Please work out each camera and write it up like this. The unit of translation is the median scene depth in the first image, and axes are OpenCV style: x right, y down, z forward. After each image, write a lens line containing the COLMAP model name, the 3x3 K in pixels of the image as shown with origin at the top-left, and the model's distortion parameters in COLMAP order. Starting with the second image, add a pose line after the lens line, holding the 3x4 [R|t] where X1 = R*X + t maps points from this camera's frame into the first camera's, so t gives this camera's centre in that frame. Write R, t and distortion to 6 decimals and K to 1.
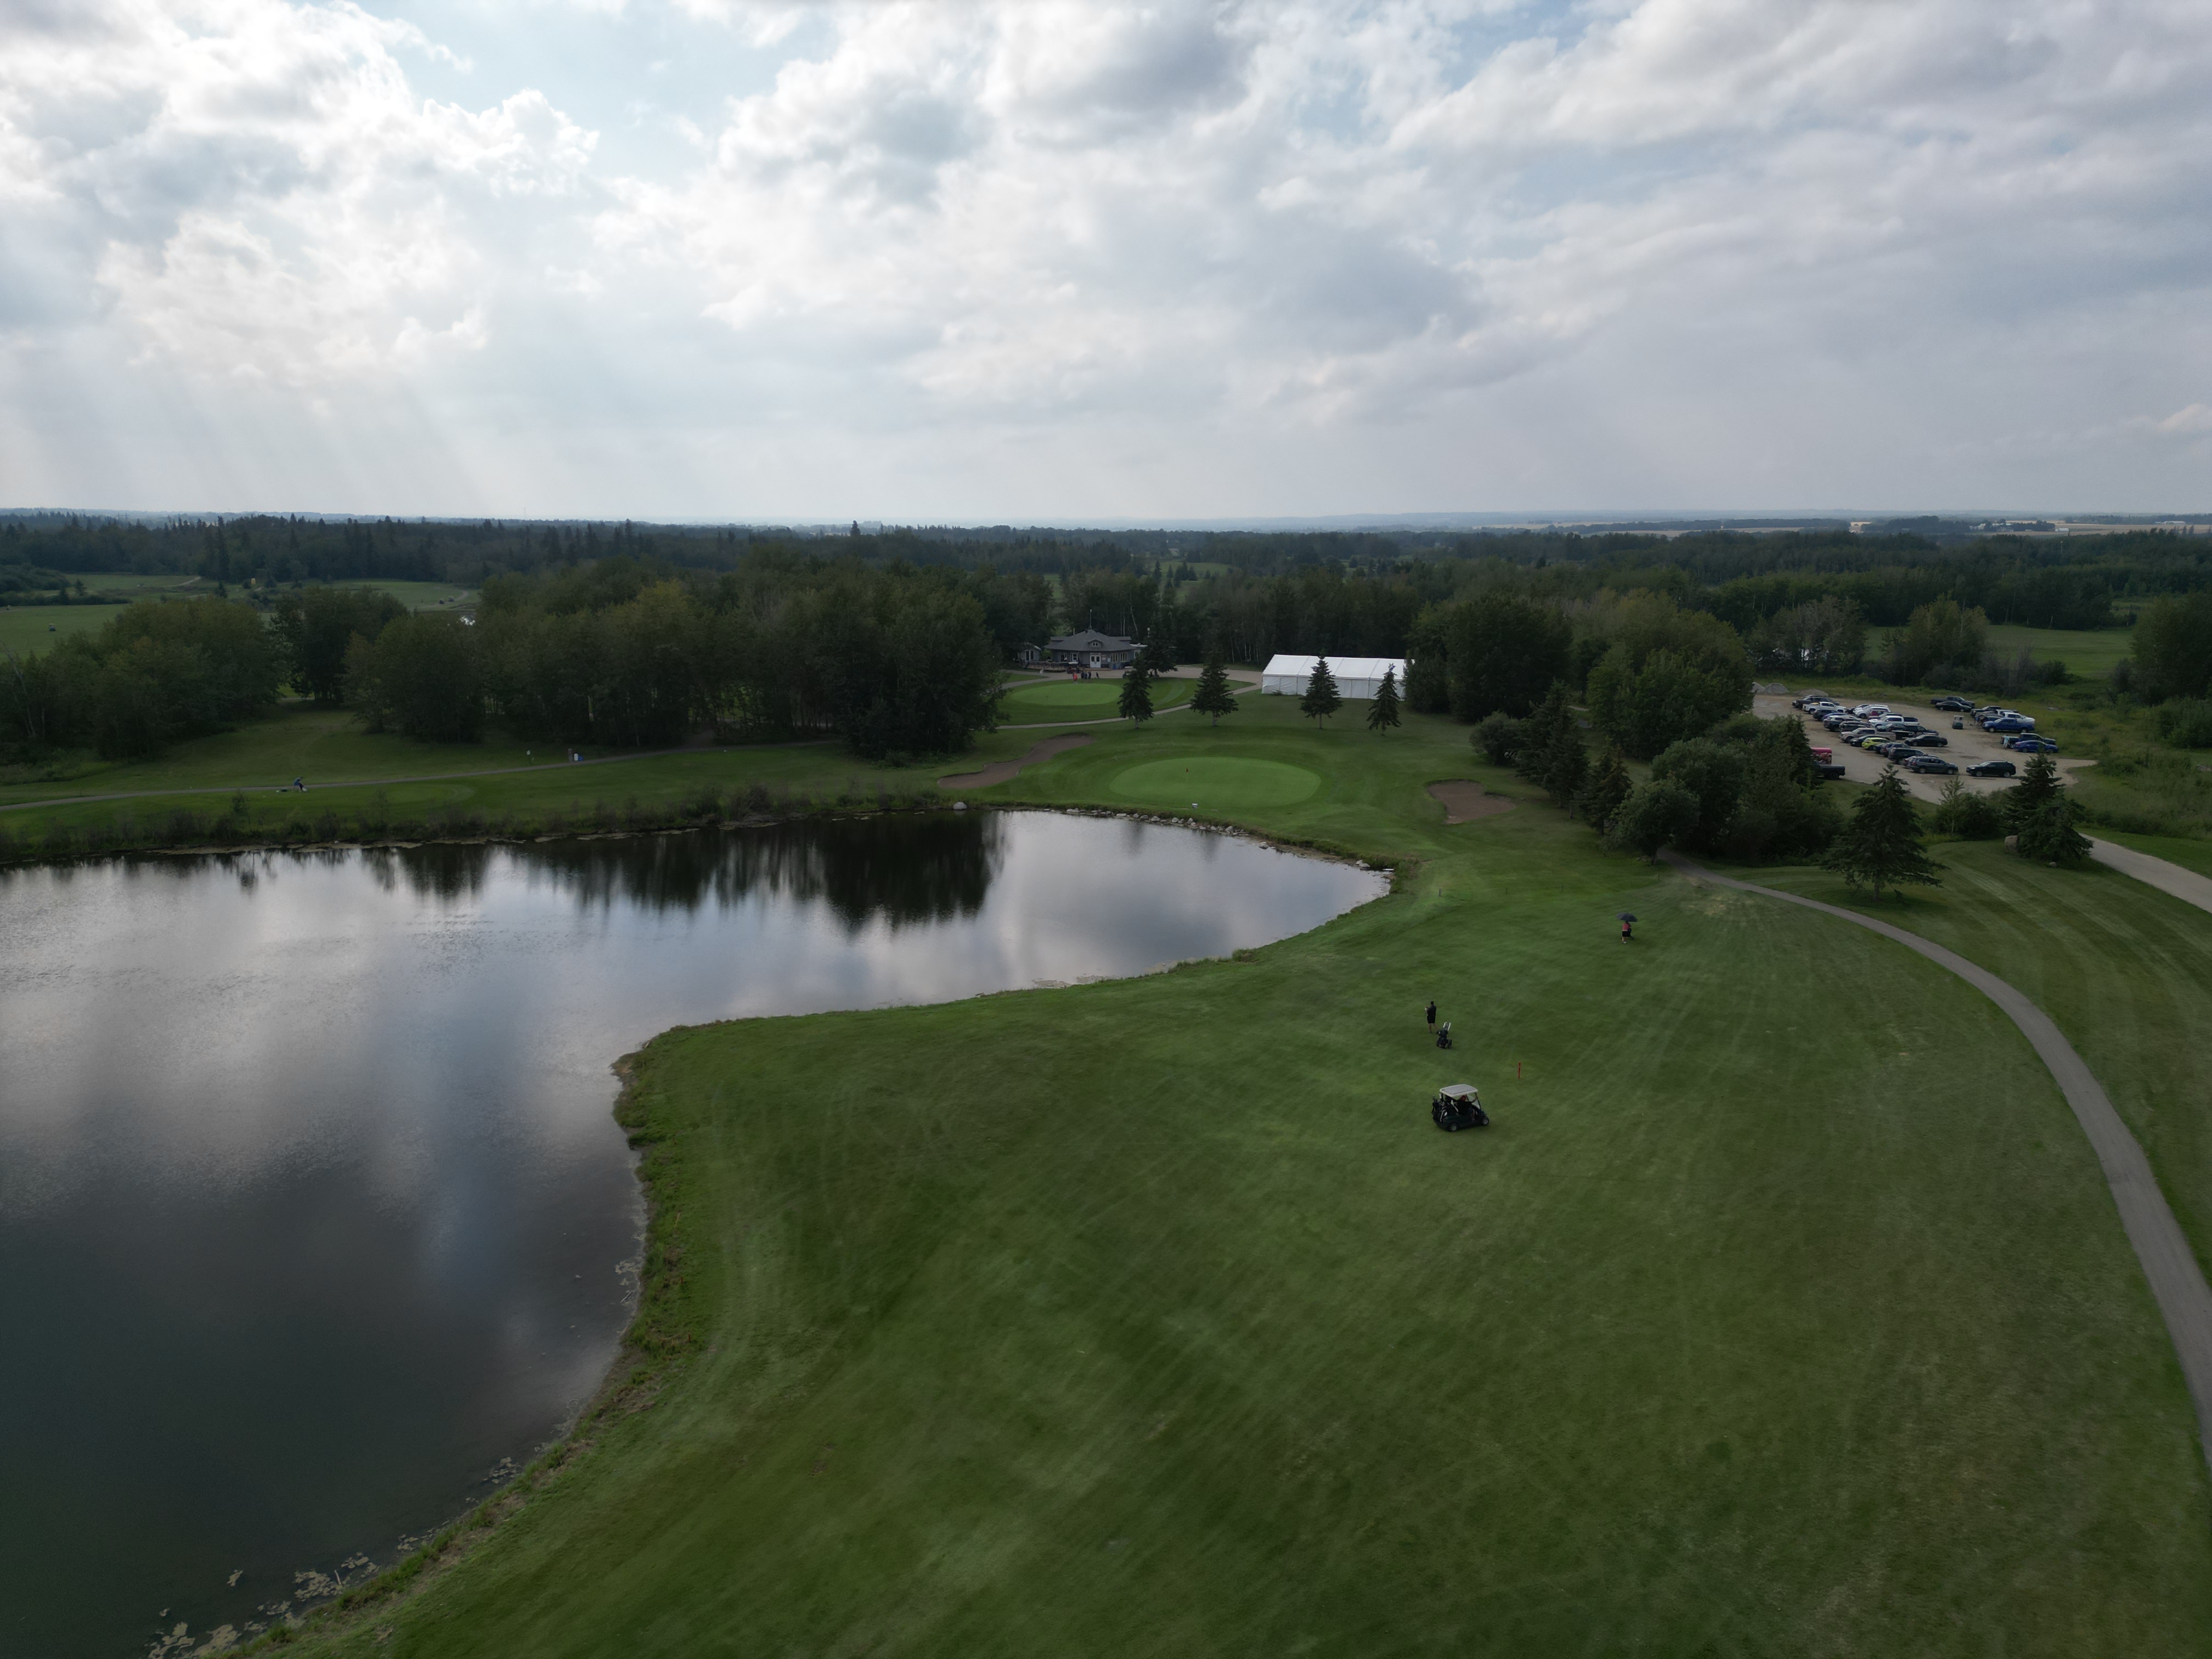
lens RADIAL K [[1524.3, 0, 1104.1], [0, 1524.3, 828.2], [0, 0, 1]] dist [0.046753, -0.038816]
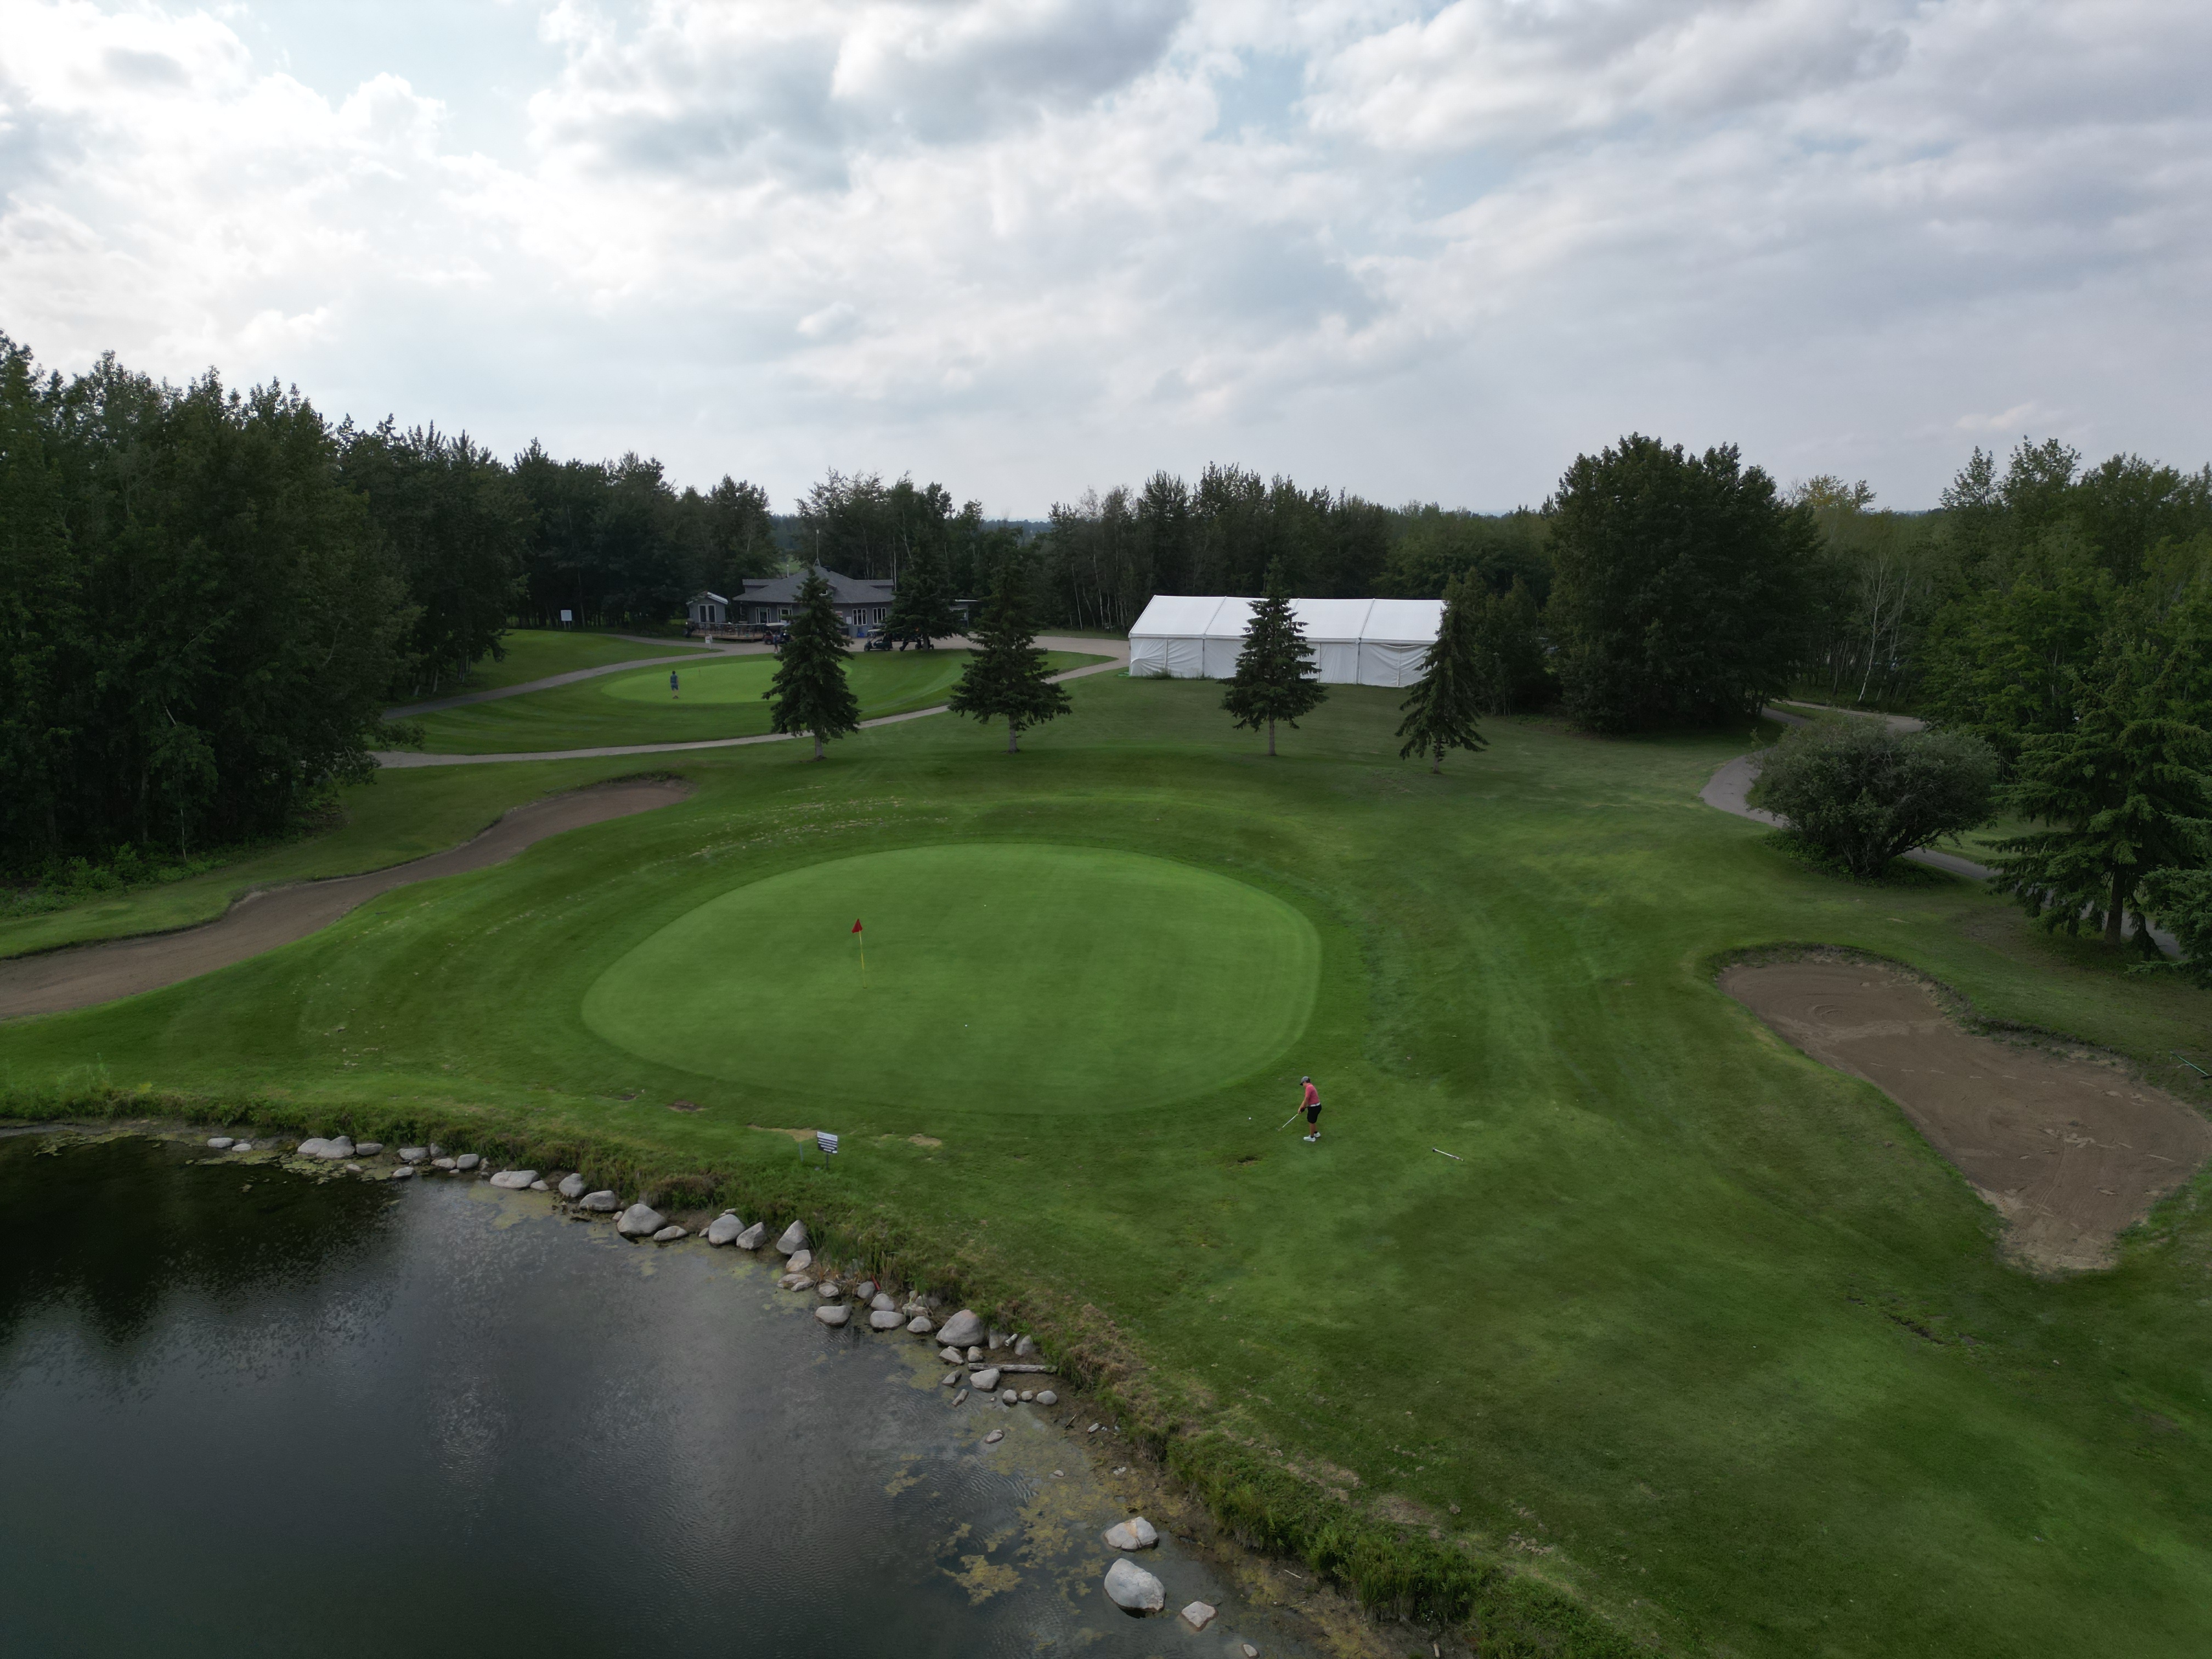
lens RADIAL K [[1524.3, 0, 1118.8], [0, 1524.3, 831.8], [0, 0, 1]] dist [0.046753, -0.038816]
pose [[0.995824, -0.015004, 0.090056, 0.063375], [0.014783, 0.999886, 0.003115, -0.046320], [-0.090092, -0.001771, 0.995932, 0.592071]]
